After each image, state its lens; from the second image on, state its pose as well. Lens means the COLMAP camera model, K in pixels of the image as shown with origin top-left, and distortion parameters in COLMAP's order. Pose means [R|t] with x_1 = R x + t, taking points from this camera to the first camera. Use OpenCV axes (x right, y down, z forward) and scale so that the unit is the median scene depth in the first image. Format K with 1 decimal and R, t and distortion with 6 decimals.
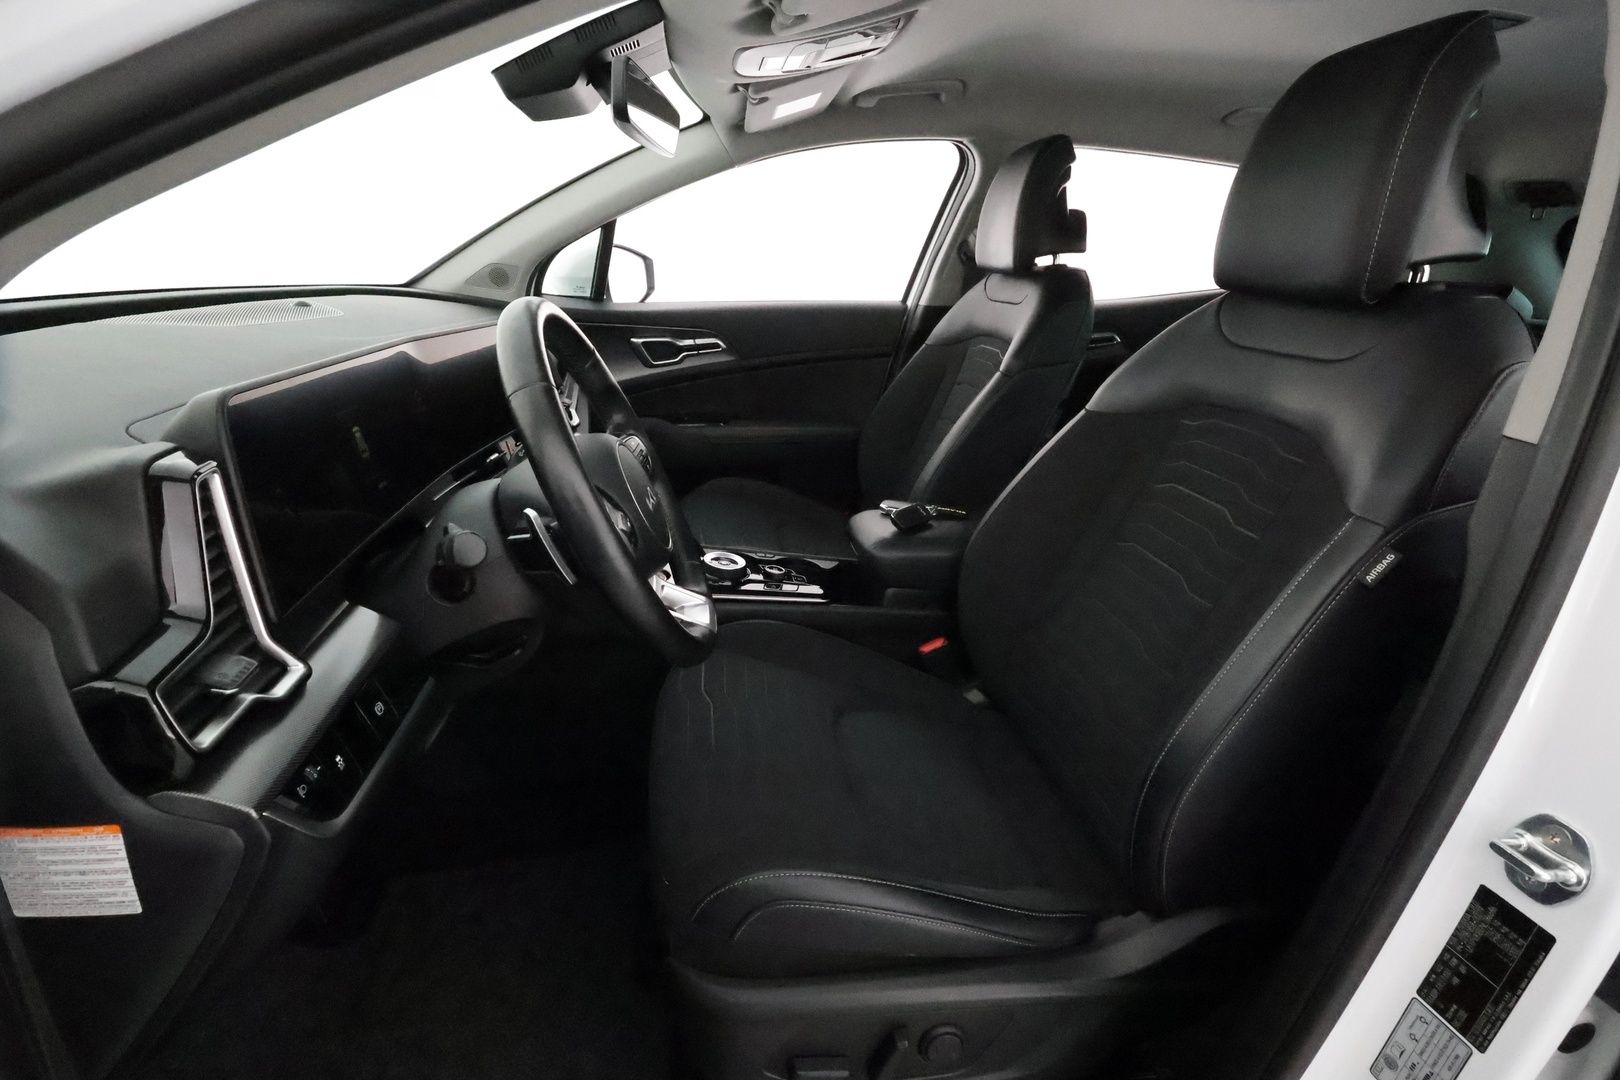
lens RADIAL K [[778.9, 0, 810.0], [0, 778.9, 540.0], [0, 0, 1]] dist [-0.004163, -0.000275]
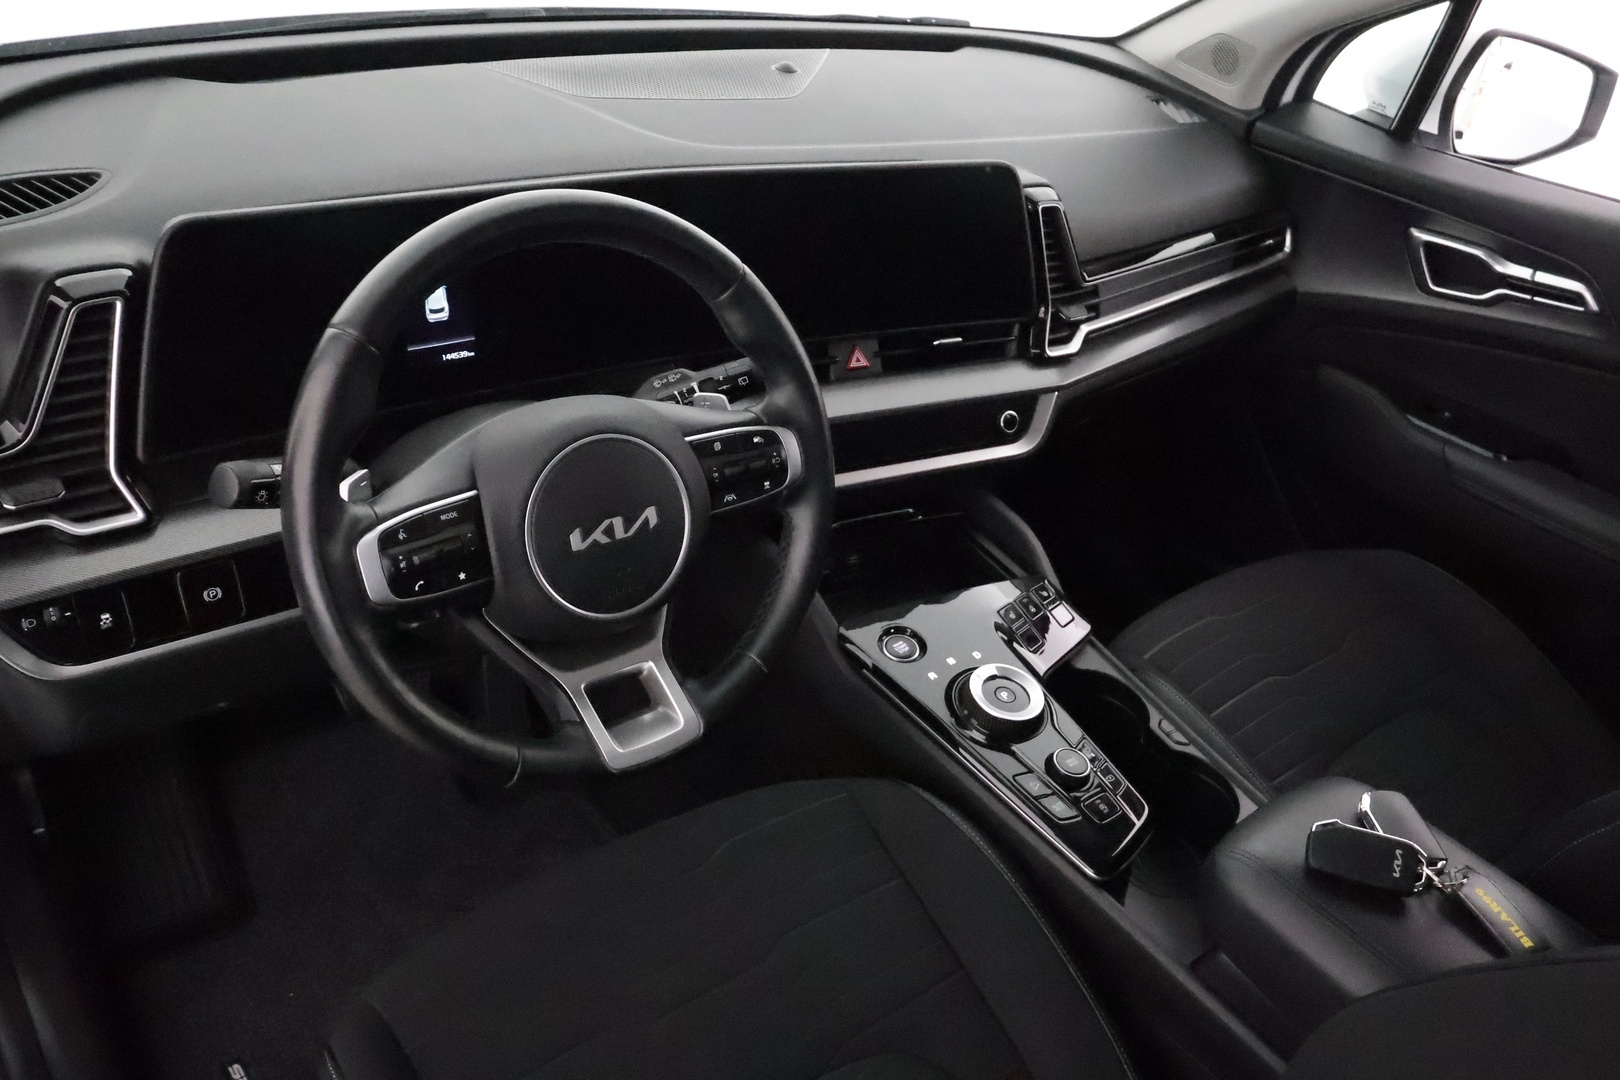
lens RADIAL K [[1283.3, 0, 810.0], [0, 1283.3, 540.0], [0, 0, 1]] dist [-0.000109, -0.002263]
pose [[0.499739, 0.490249, -0.714085, 0.267537], [-0.395369, 0.862624, 0.315536, -0.189043], [0.770678, 0.124642, 0.624916, 0.197508]]
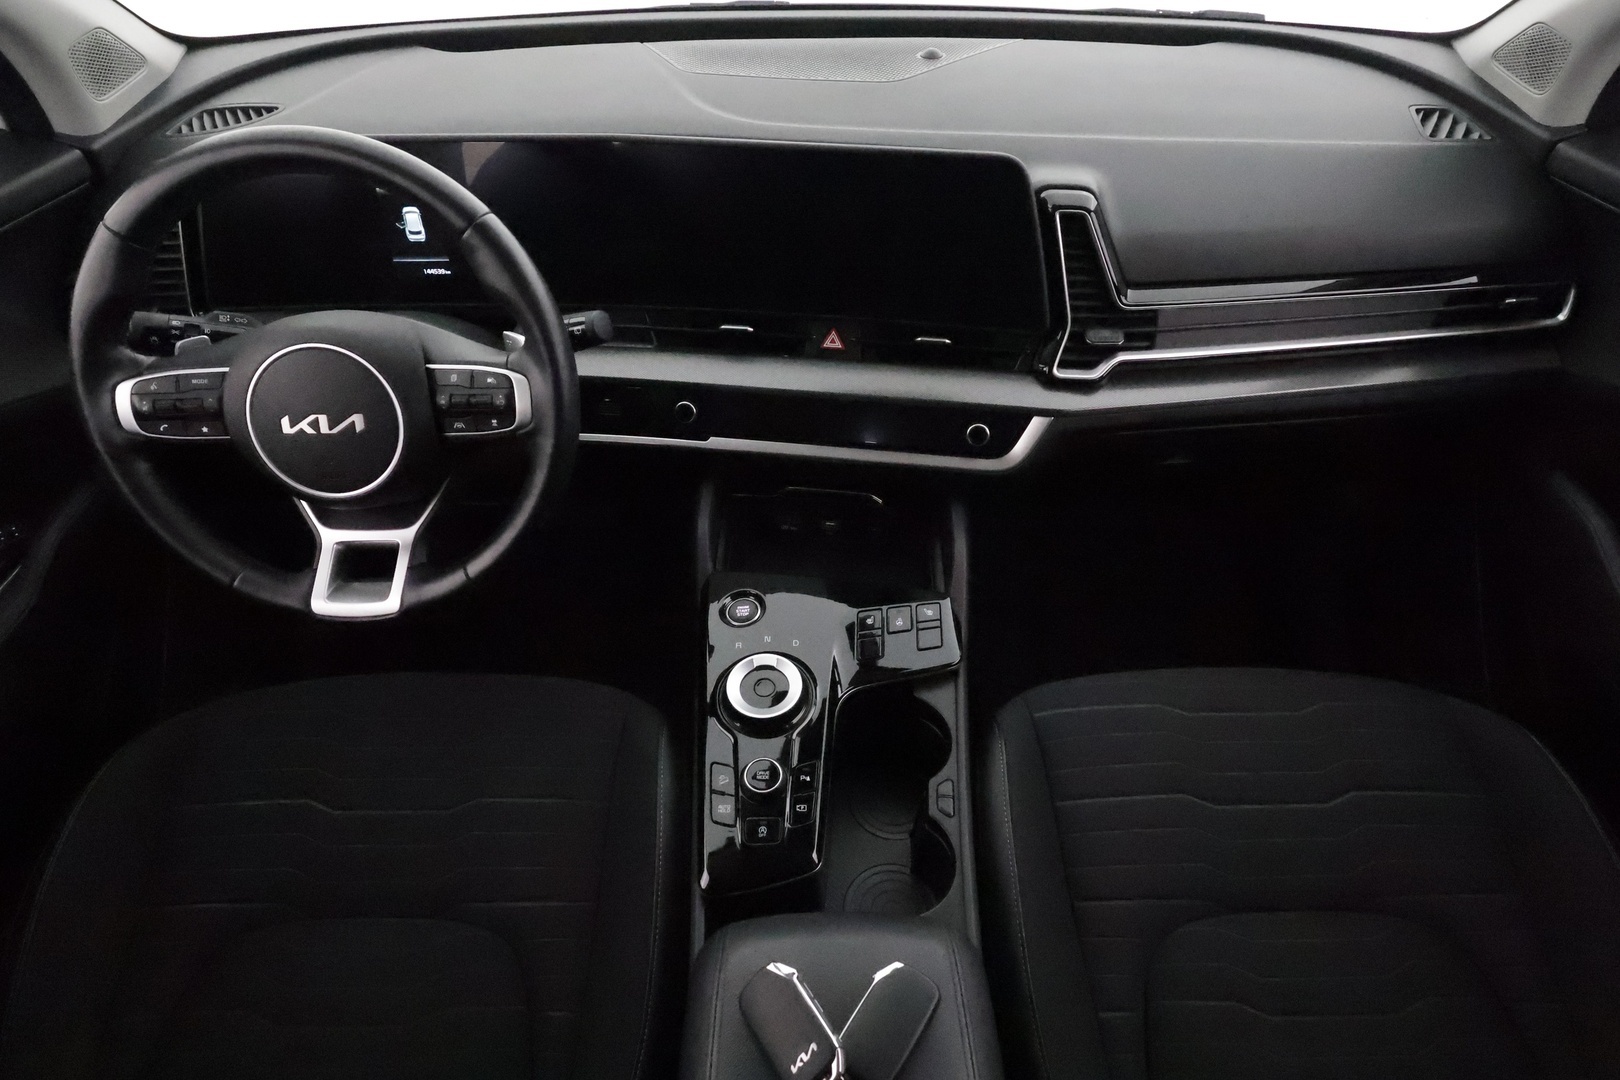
lens RADIAL K [[939.4, 0, 807.2], [0, 939.4, 534.1], [0, 0, 1]] dist [0.001241, 0.002391]
pose [[-0.129410, 0.610893, -0.781065, 0.219774], [-0.340126, 0.712554, 0.613662, -0.299035], [0.931433, 0.345075, 0.115569, 0.578537]]
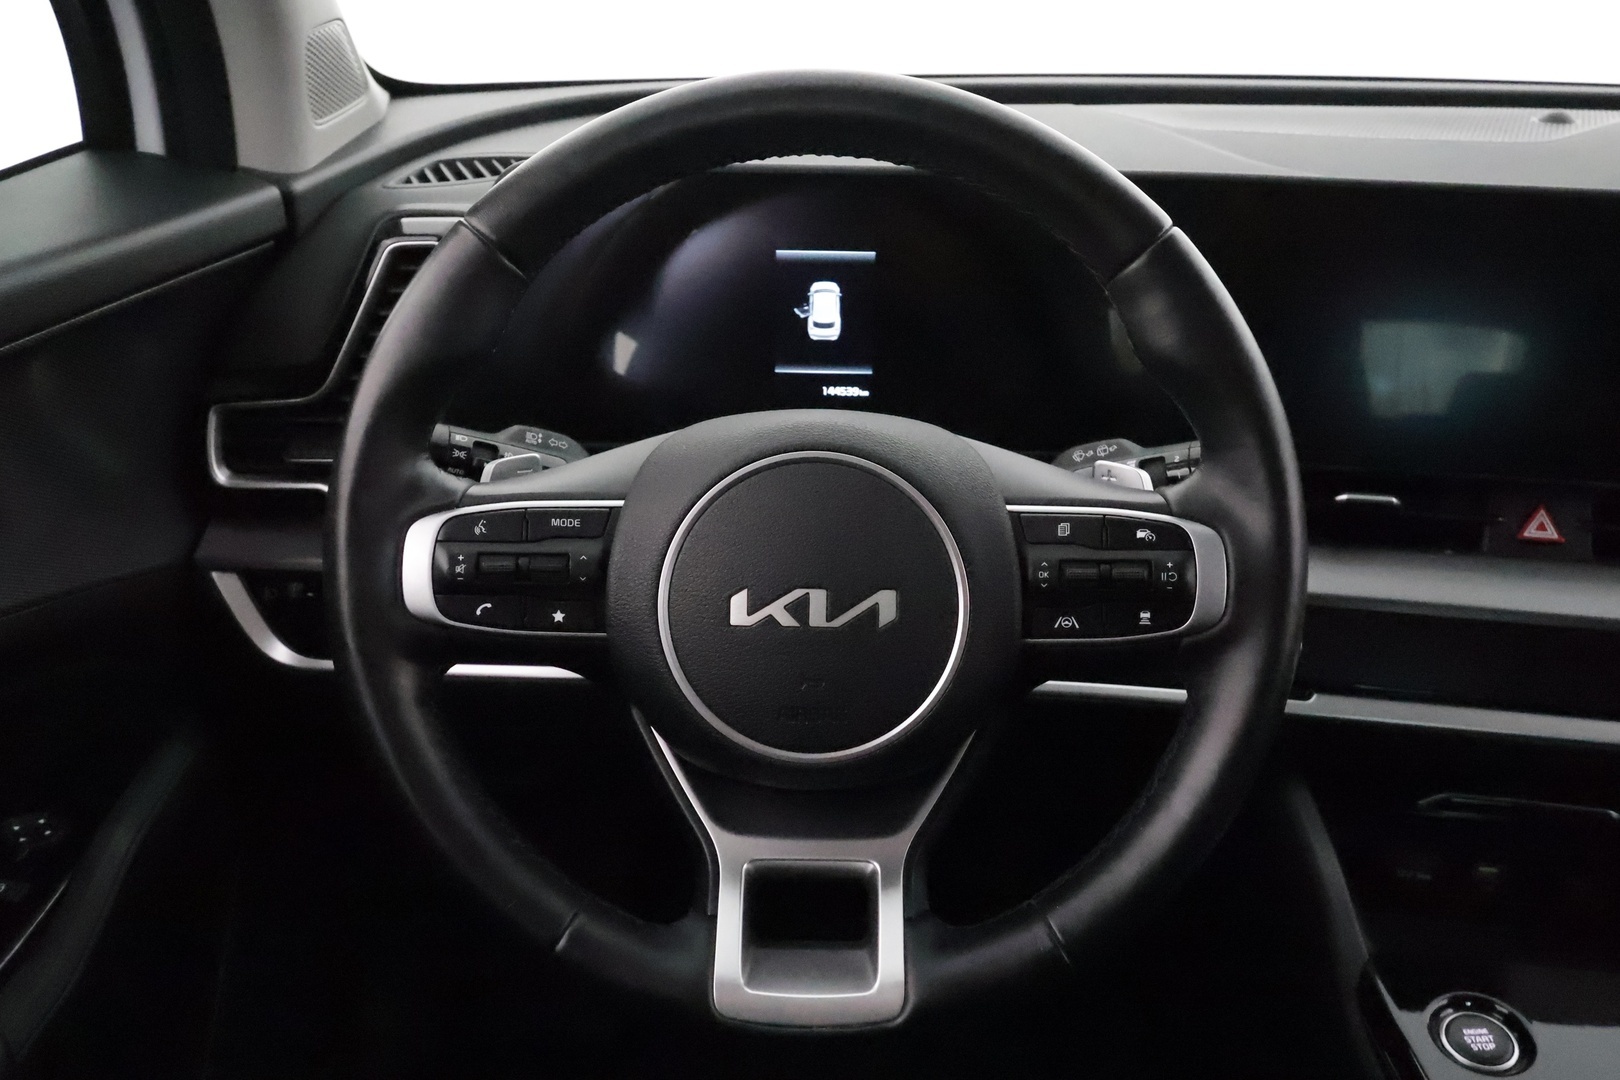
lens RADIAL K [[1283.3, 0, 810.0], [0, 1283.3, 540.0], [0, 0, 1]] dist [-0.000109, -0.002263]
pose [[-0.157071, 0.364182, -0.917987, 0.152003], [-0.355786, 0.846243, 0.396596, -0.141946], [0.921274, 0.388900, -0.003349, 0.416650]]
